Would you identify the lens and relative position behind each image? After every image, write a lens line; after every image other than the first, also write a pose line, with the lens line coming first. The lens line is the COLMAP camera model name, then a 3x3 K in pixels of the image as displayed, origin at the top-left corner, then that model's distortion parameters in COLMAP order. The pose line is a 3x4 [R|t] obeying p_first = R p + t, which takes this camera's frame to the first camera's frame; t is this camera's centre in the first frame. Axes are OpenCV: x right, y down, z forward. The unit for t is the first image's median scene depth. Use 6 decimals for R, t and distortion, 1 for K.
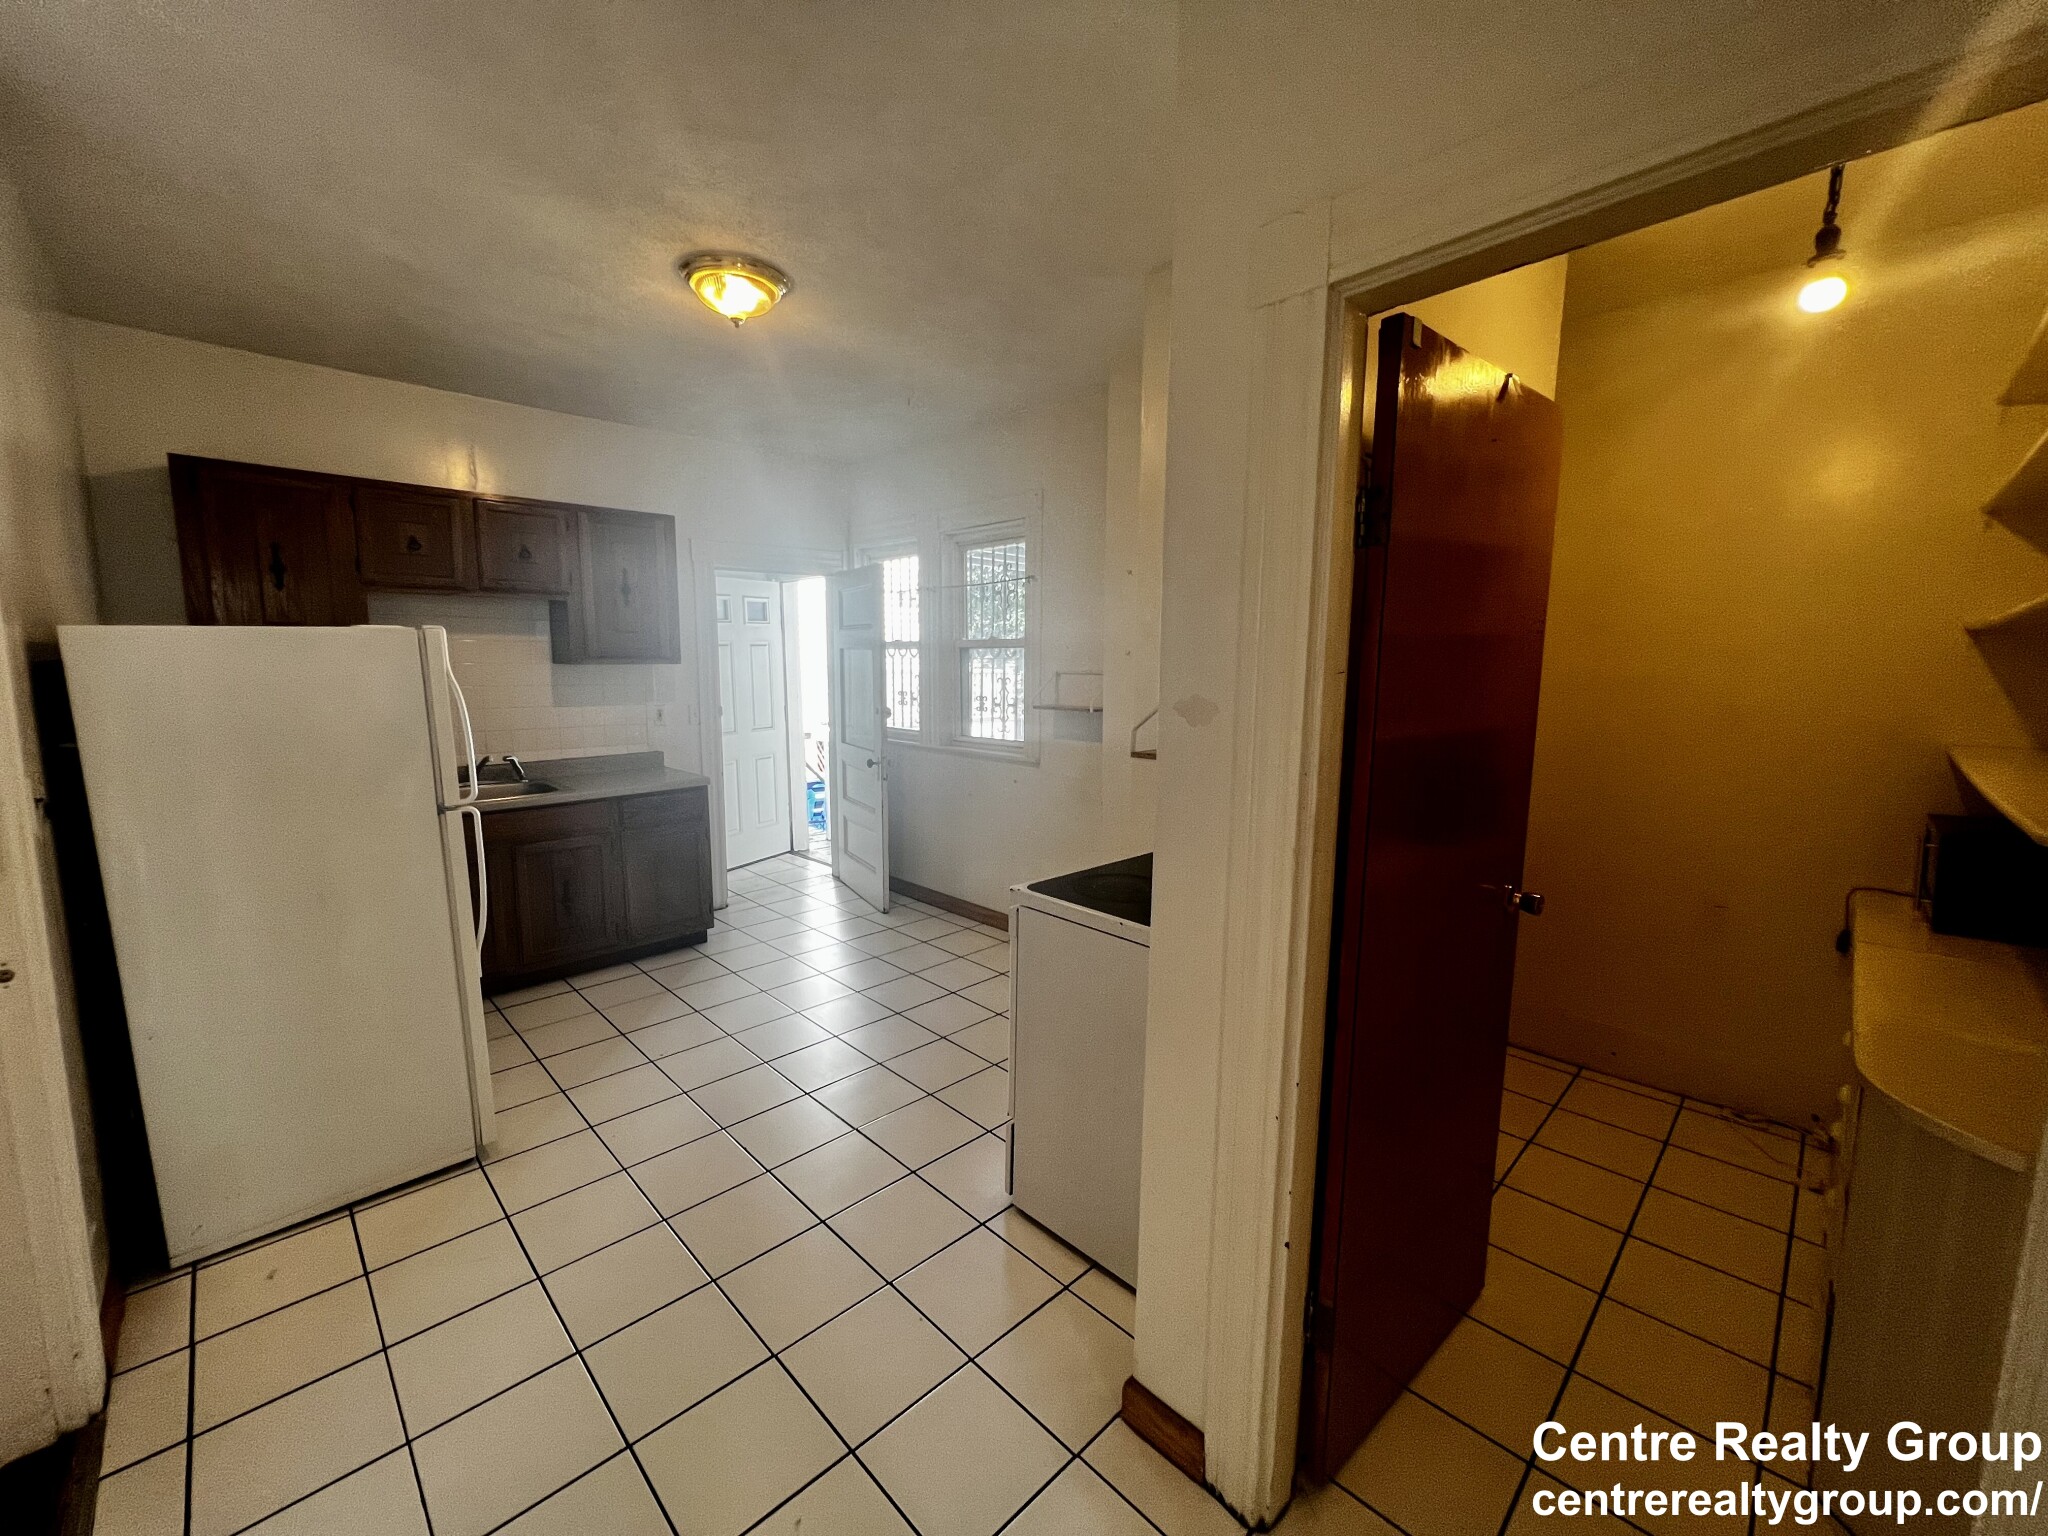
lens RADIAL K [[824.1, 0, 1024.0], [0, 824.1, 768.0], [0, 0, 1]] dist [-0.000248, 0.000069]
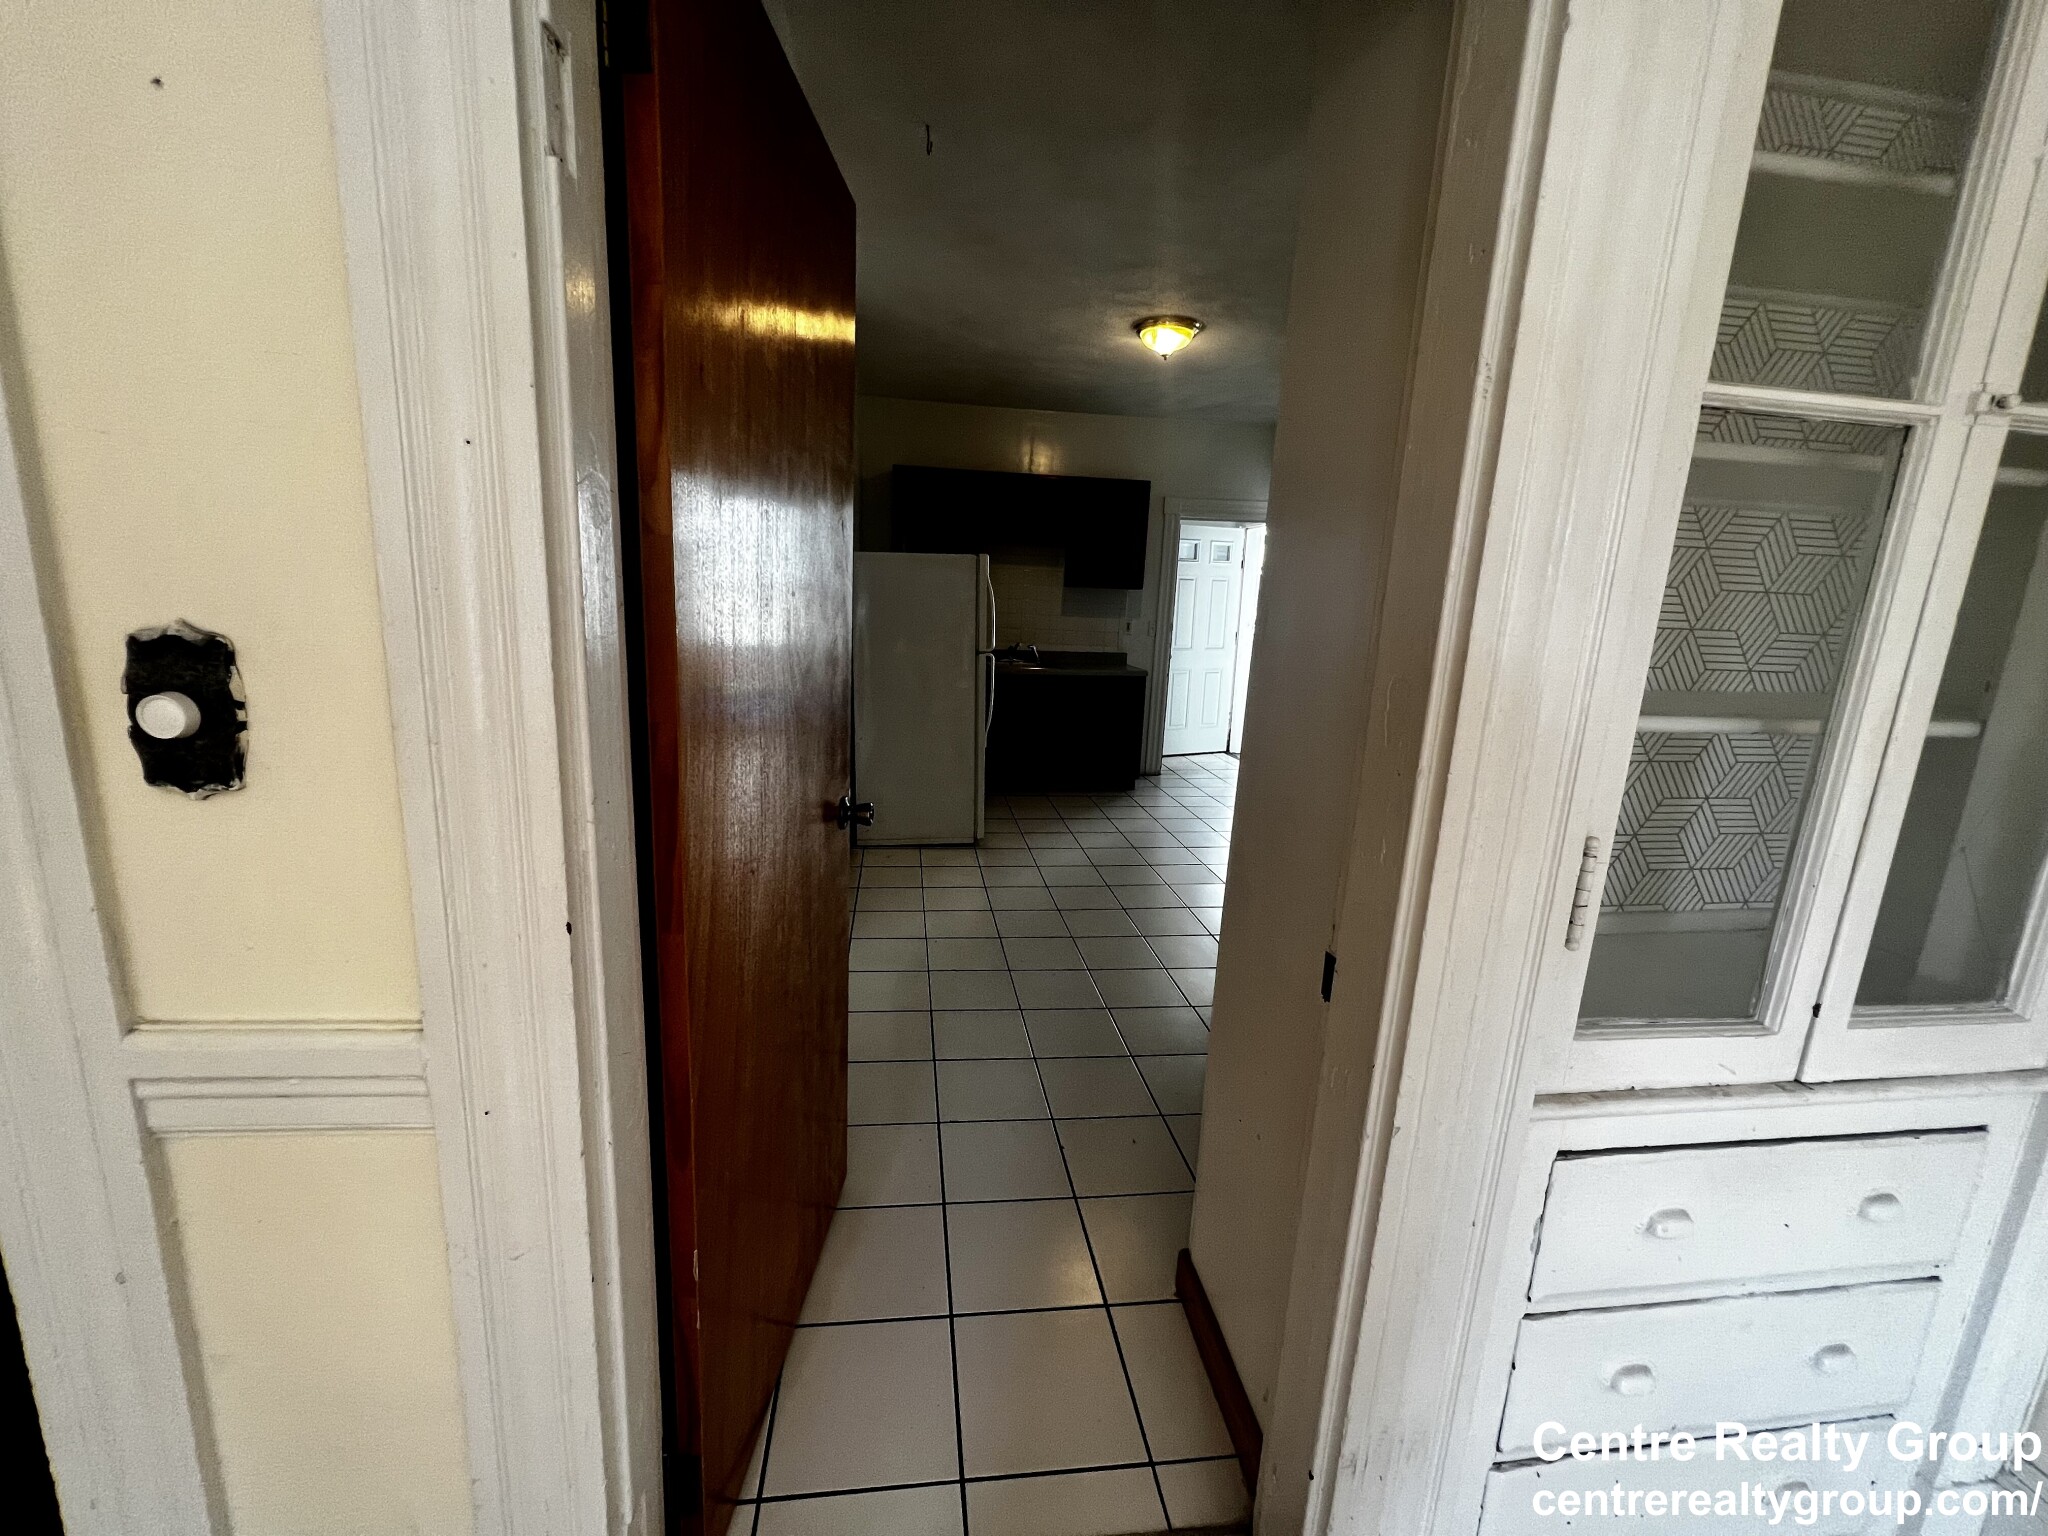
lens RADIAL K [[824.1, 0, 1024.0], [0, 824.1, 768.0], [0, 0, 1]] dist [-0.000248, 0.000069]
pose [[0.803336, 0.146486, -0.577229, 0.436434], [-0.114056, 0.989178, 0.092295, 0.106720], [0.584502, -0.008308, 0.811349, -0.406527]]
